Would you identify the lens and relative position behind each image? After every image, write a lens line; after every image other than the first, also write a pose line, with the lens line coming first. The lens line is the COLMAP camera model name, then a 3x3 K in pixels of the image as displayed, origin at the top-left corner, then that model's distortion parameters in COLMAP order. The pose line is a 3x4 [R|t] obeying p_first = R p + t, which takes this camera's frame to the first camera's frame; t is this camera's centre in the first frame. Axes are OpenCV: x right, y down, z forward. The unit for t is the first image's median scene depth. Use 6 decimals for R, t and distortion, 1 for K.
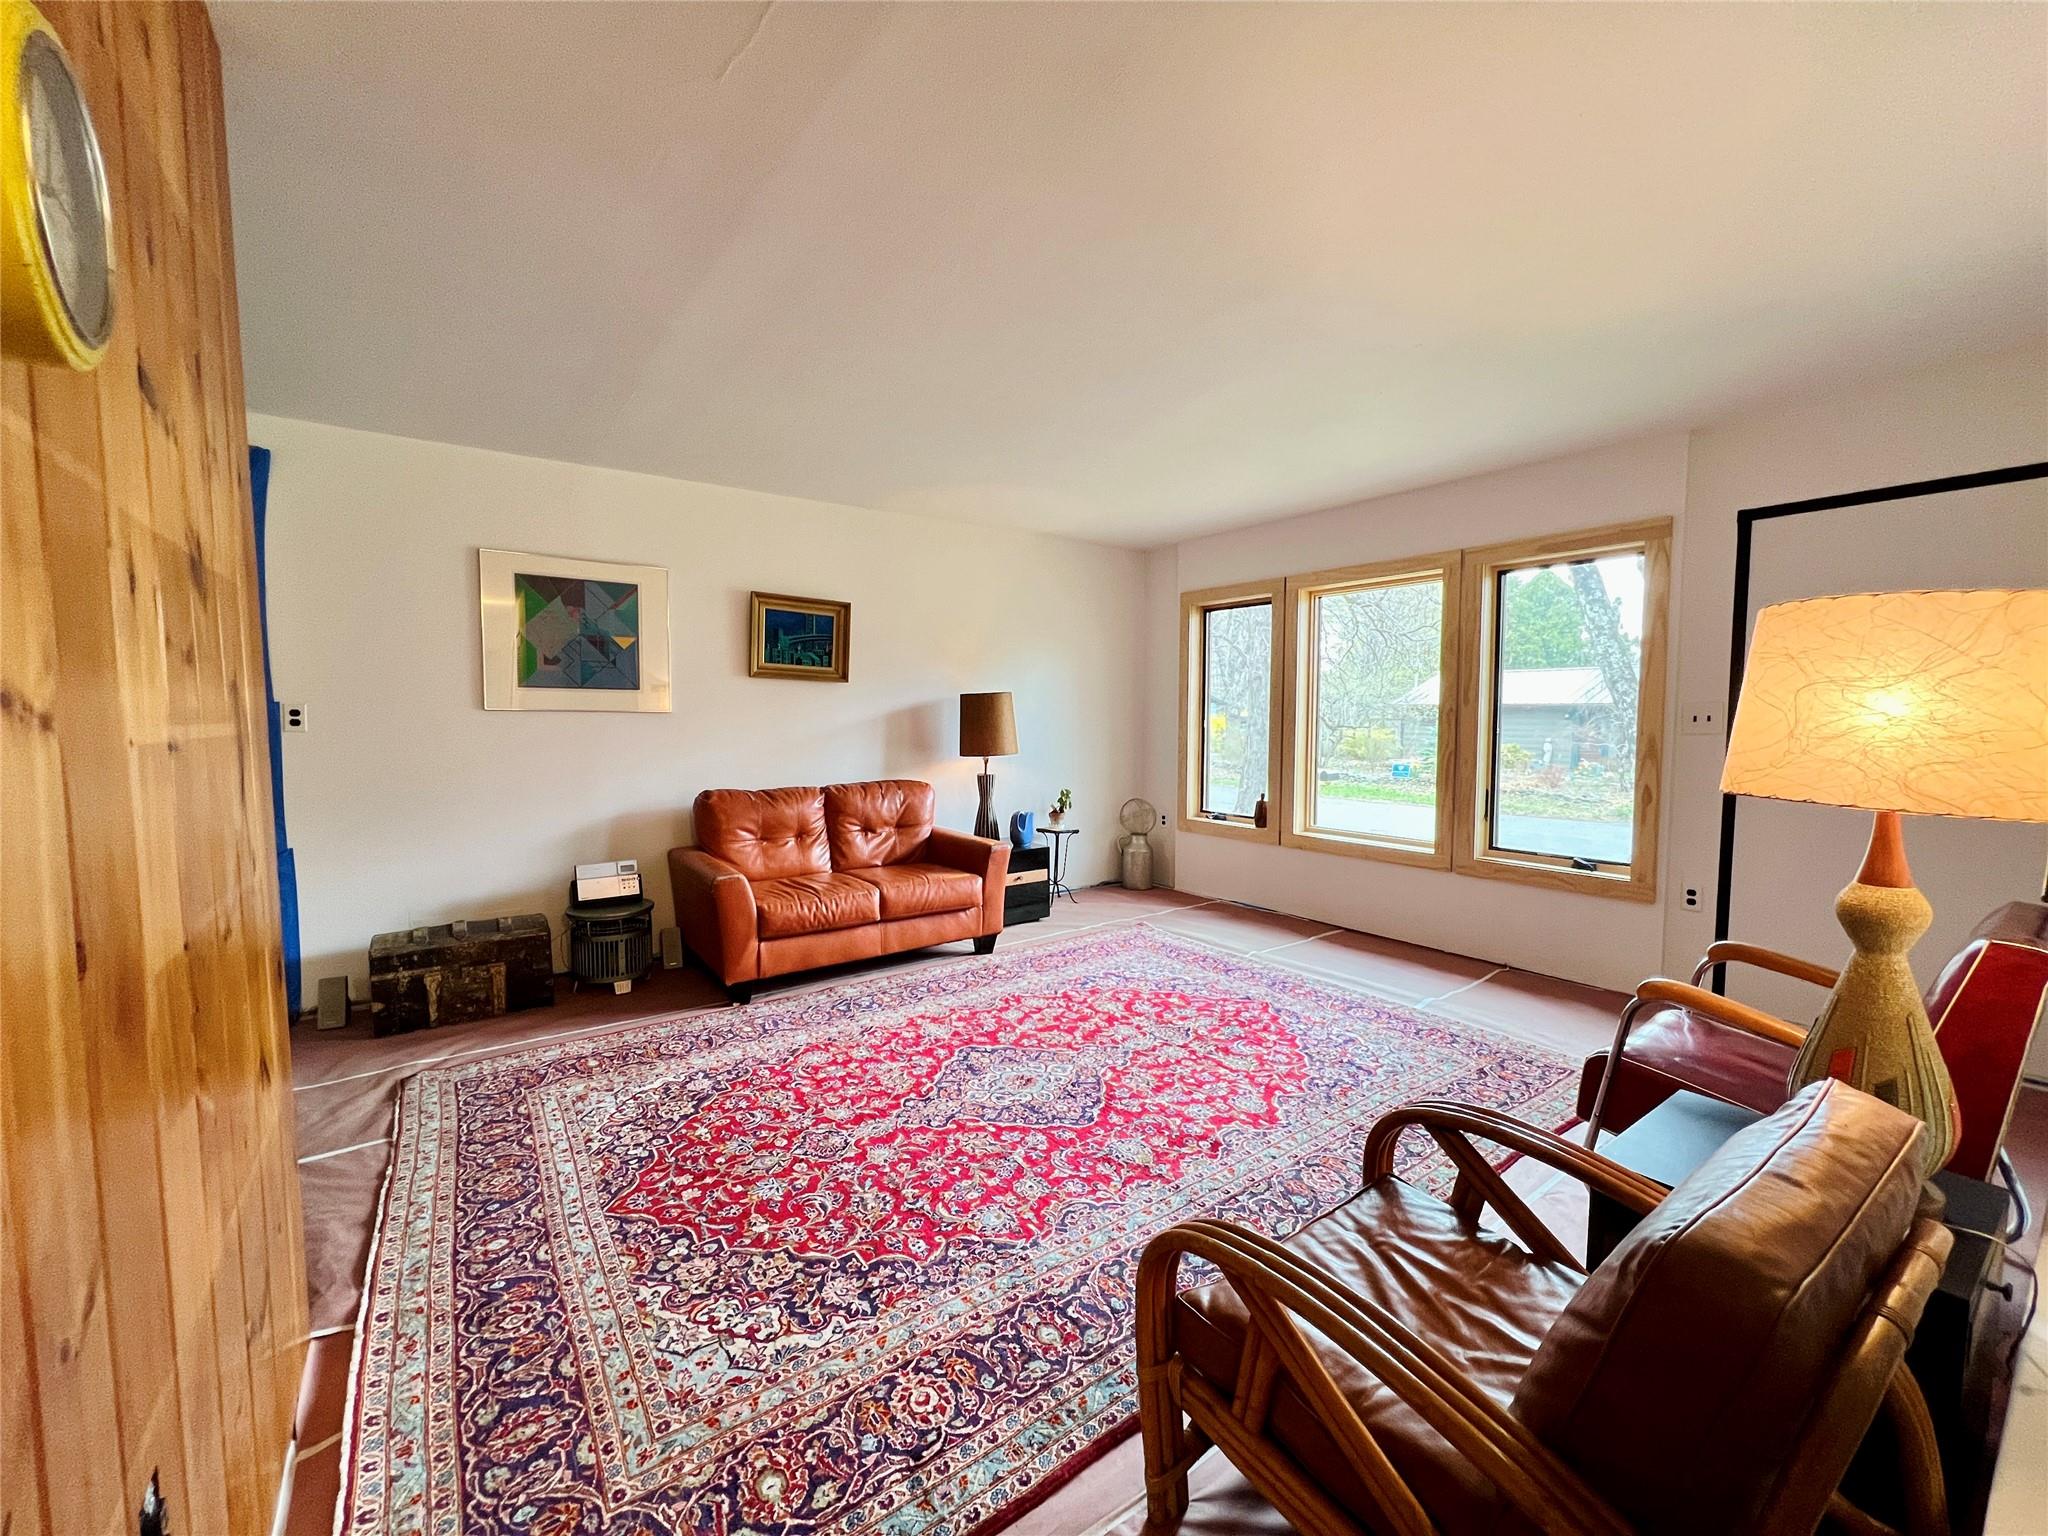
lens RADIAL K [[815.2, 0, 1021.9], [0, 815.2, 771.6], [0, 0, 1]] dist [0.000406, -0.000124]
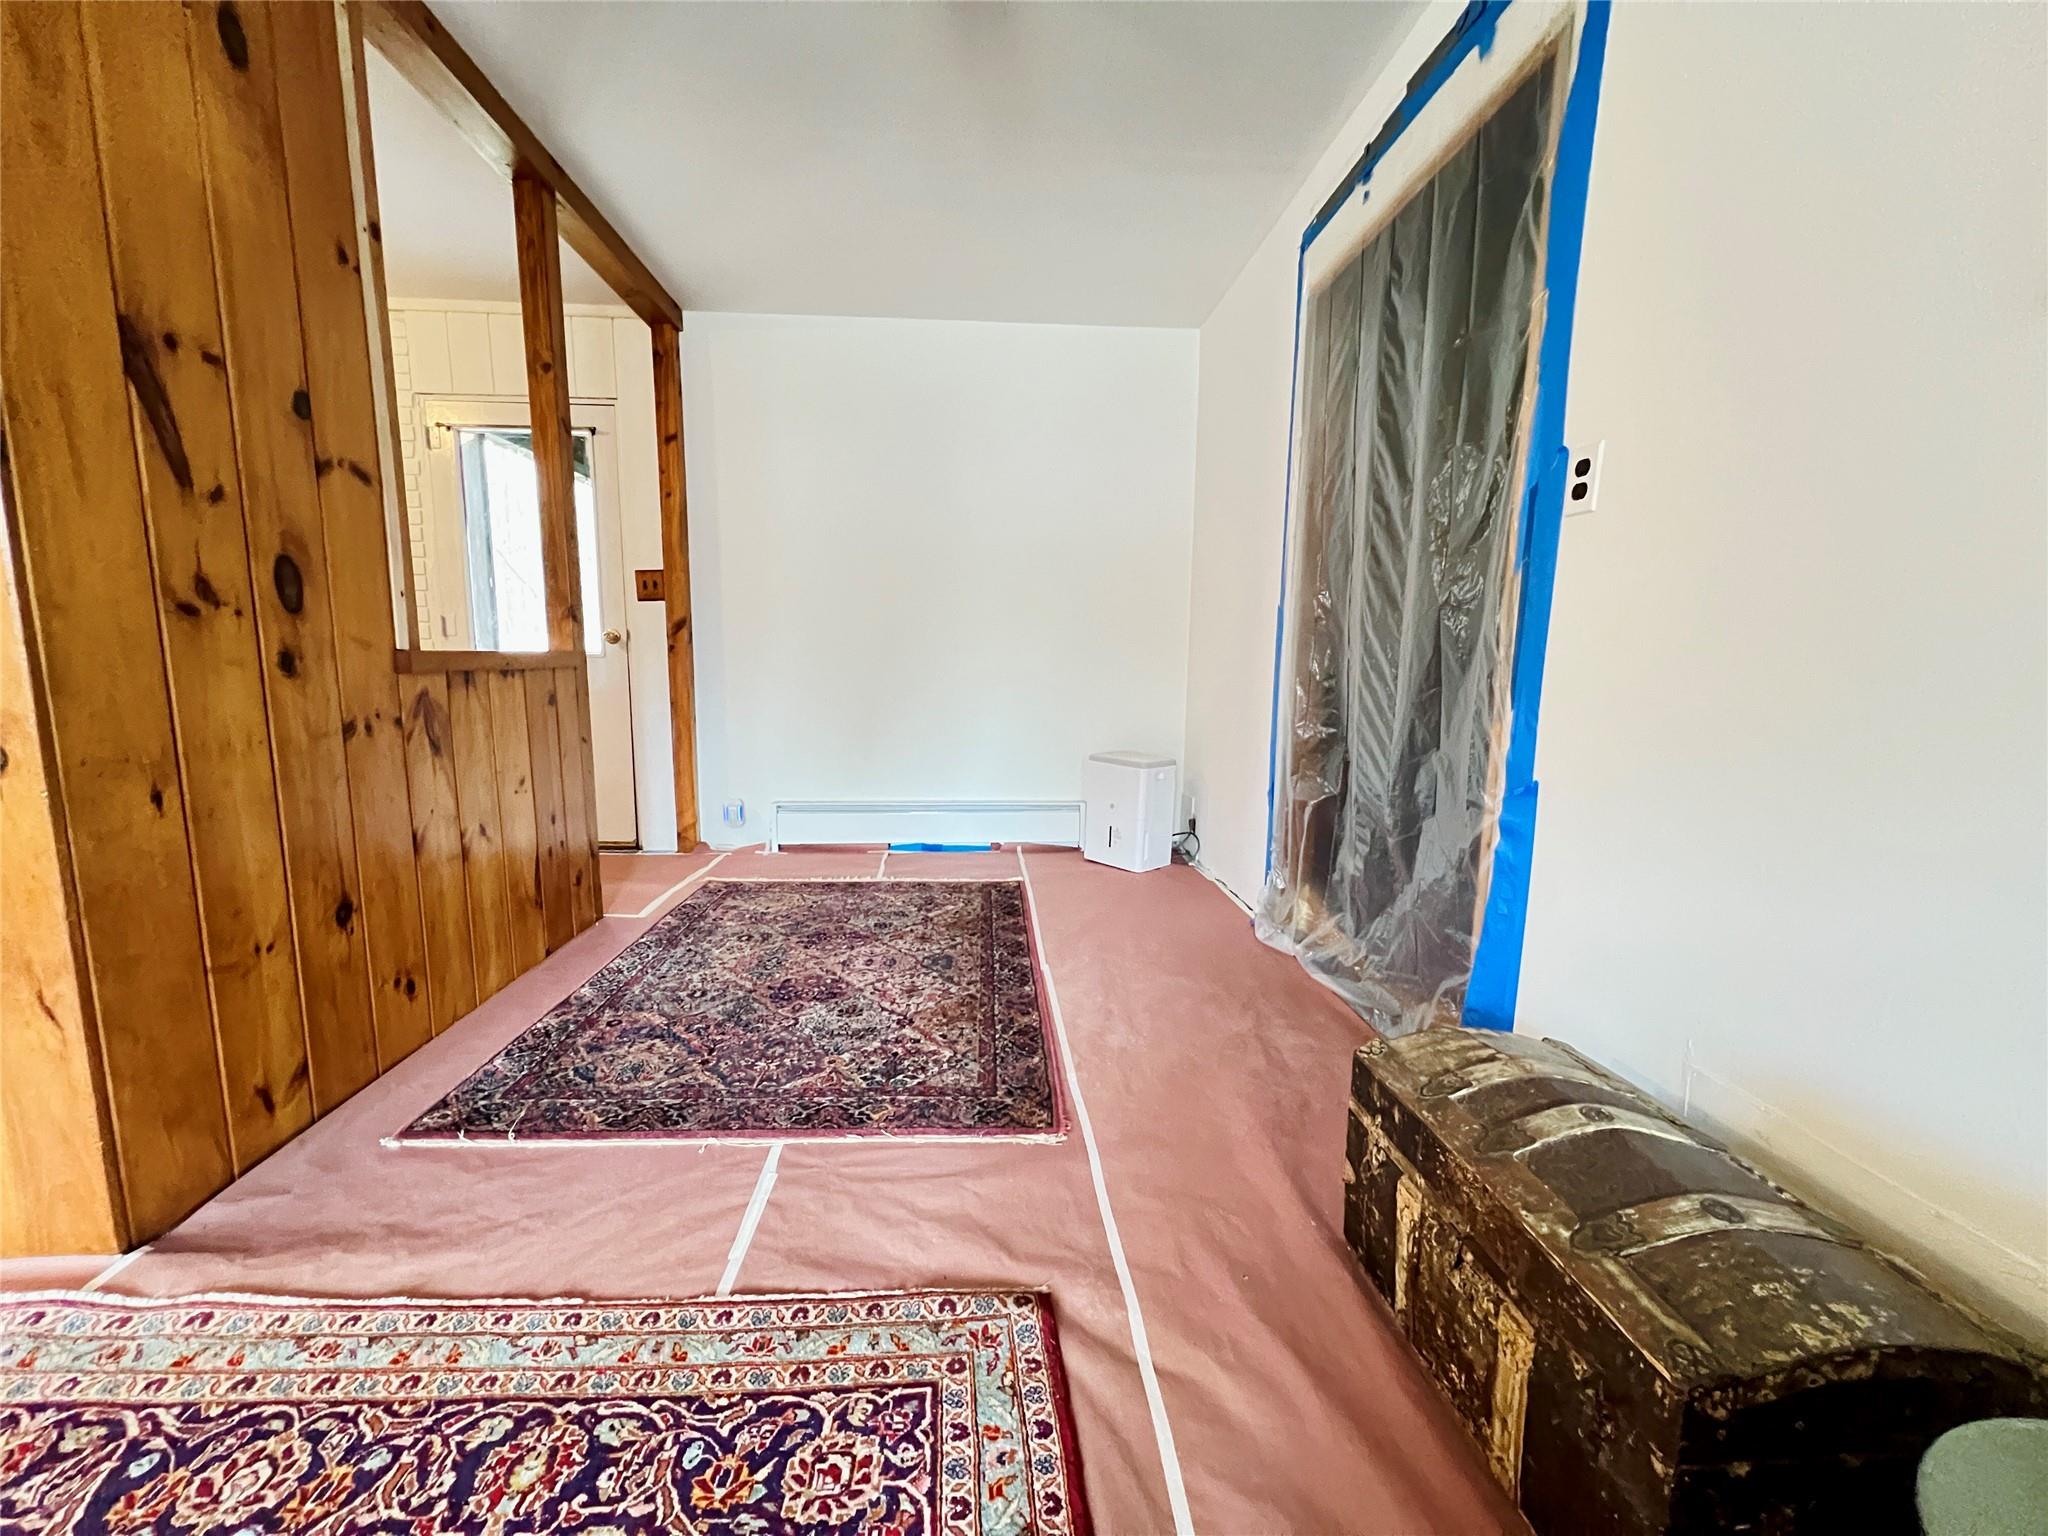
lens RADIAL K [[815.2, 0, 1021.9], [0, 815.2, 771.6], [0, 0, 1]] dist [0.000406, -0.000124]
pose [[-0.535142, 0.110450, -0.837510, -0.369834], [-0.073396, 0.981588, 0.176348, 0.029747], [0.841567, 0.155842, -0.517183, 1.015365]]
